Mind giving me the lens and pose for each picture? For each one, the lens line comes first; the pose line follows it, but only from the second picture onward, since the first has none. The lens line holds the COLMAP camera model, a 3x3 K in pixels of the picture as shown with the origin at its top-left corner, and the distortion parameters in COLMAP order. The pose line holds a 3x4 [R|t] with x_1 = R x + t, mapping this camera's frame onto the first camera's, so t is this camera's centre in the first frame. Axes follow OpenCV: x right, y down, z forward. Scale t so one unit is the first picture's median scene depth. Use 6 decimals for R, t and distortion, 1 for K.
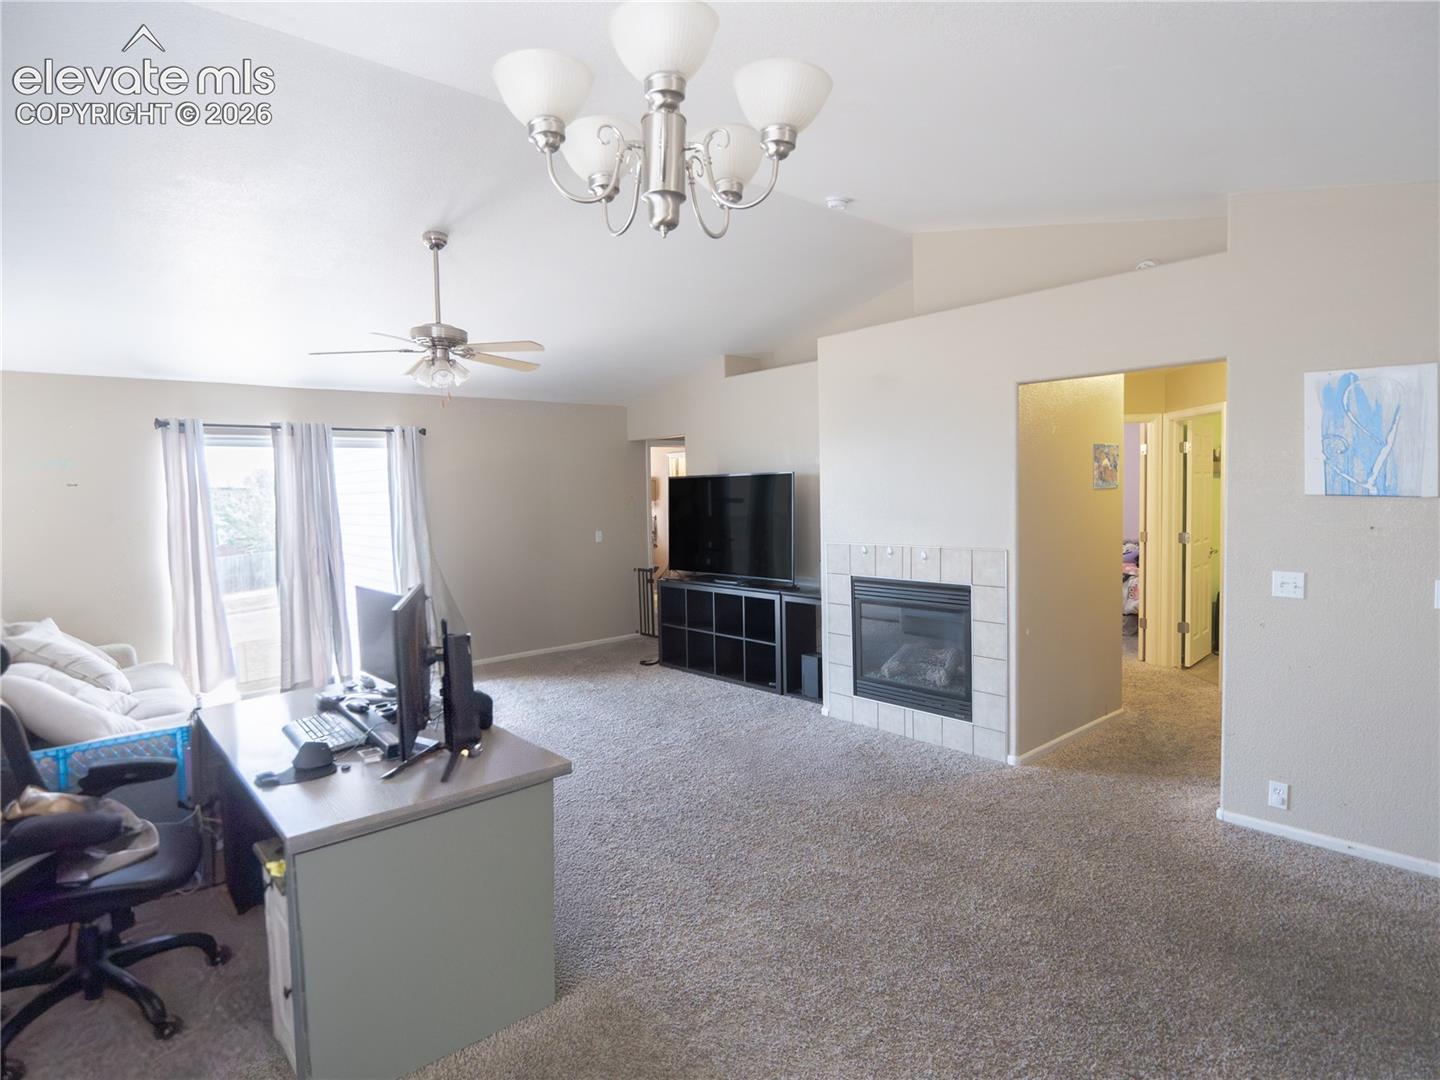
lens RADIAL K [[780.9, 0, 718.0], [0, 780.9, 534.7], [0, 0, 1]] dist [-0.003182, -0.000908]
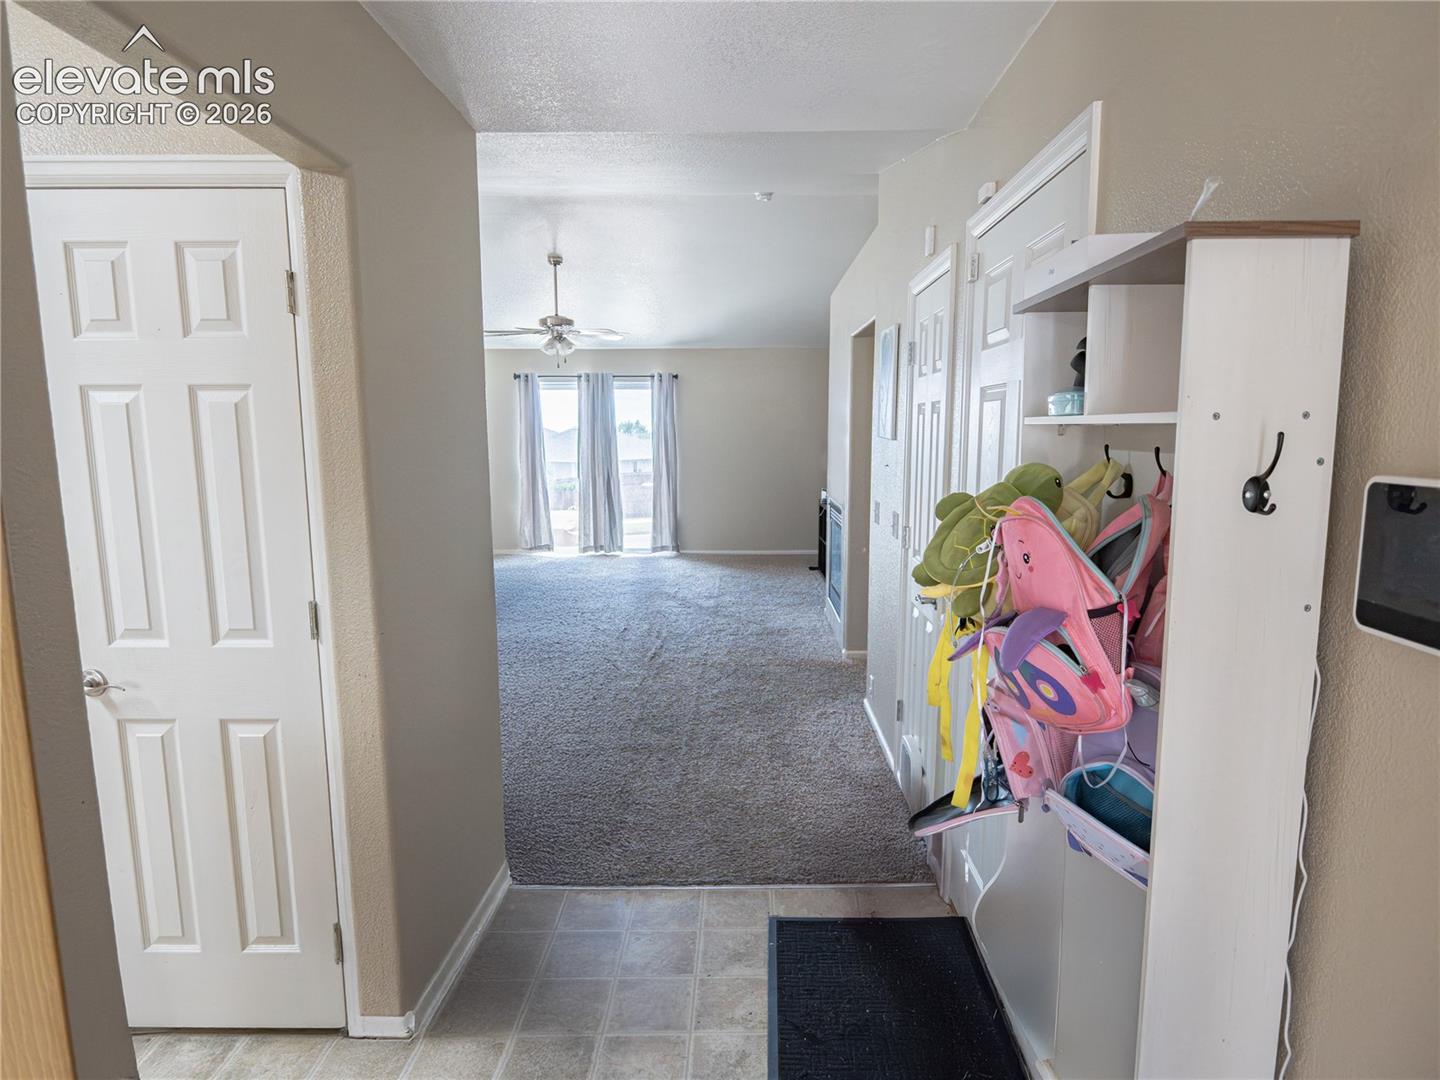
lens RADIAL K [[780.9, 0, 719.5], [0, 780.9, 540.7], [0, 0, 1]] dist [-0.003182, -0.000908]
pose [[0.744682, 0.114195, -0.657578, 0.779369], [-0.057913, 0.992594, 0.106790, 0.007549], [0.664902, -0.041442, 0.745780, -0.002359]]
